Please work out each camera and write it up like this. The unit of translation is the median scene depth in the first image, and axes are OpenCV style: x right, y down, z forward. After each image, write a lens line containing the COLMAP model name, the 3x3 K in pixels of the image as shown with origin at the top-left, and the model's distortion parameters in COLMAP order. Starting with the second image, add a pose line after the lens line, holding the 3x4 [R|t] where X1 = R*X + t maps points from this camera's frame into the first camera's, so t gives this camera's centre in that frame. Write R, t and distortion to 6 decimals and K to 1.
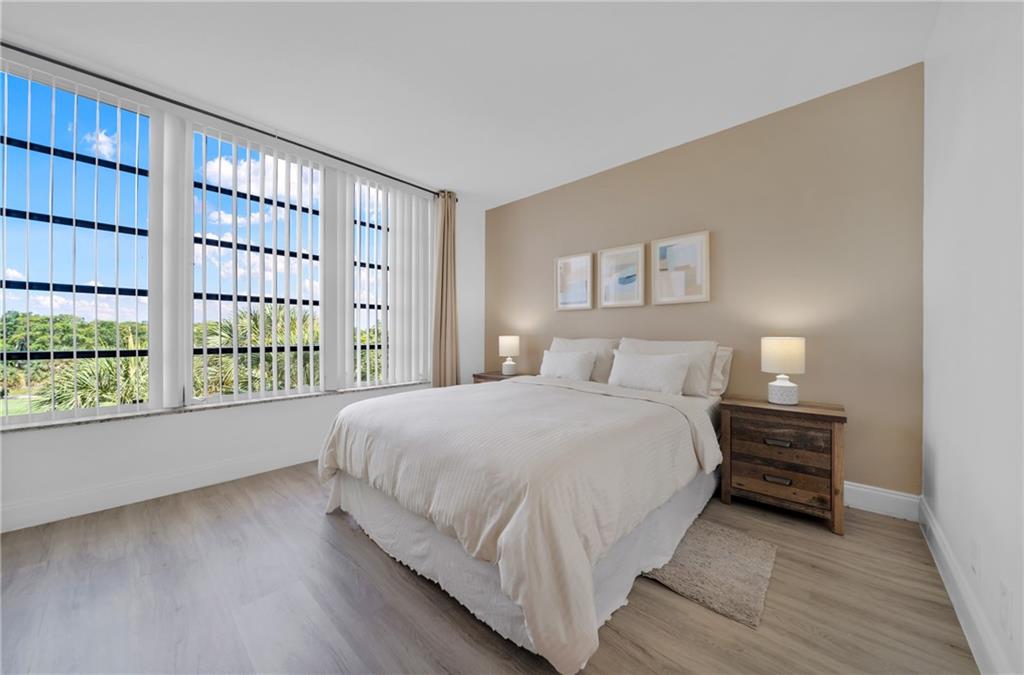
lens RADIAL K [[362.9, 0, 511.6], [0, 362.9, 332.9], [0, 0, 1]] dist [0.012081, -0.003878]
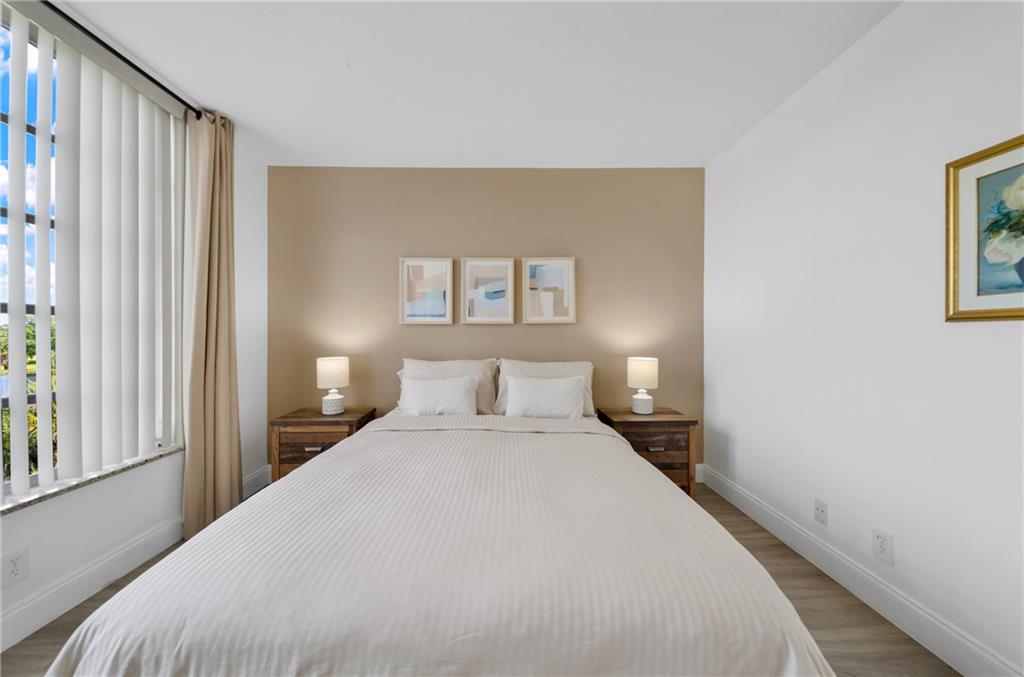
lens RADIAL K [[362.9, 0, 511.6], [0, 362.9, 333.9], [0, 0, 1]] dist [0.012081, -0.003878]
pose [[0.727319, -0.000131, 0.686300, -0.300386], [-0.003322, 0.999988, 0.003711, -0.053653], [-0.686292, -0.004979, 0.727309, 0.318311]]
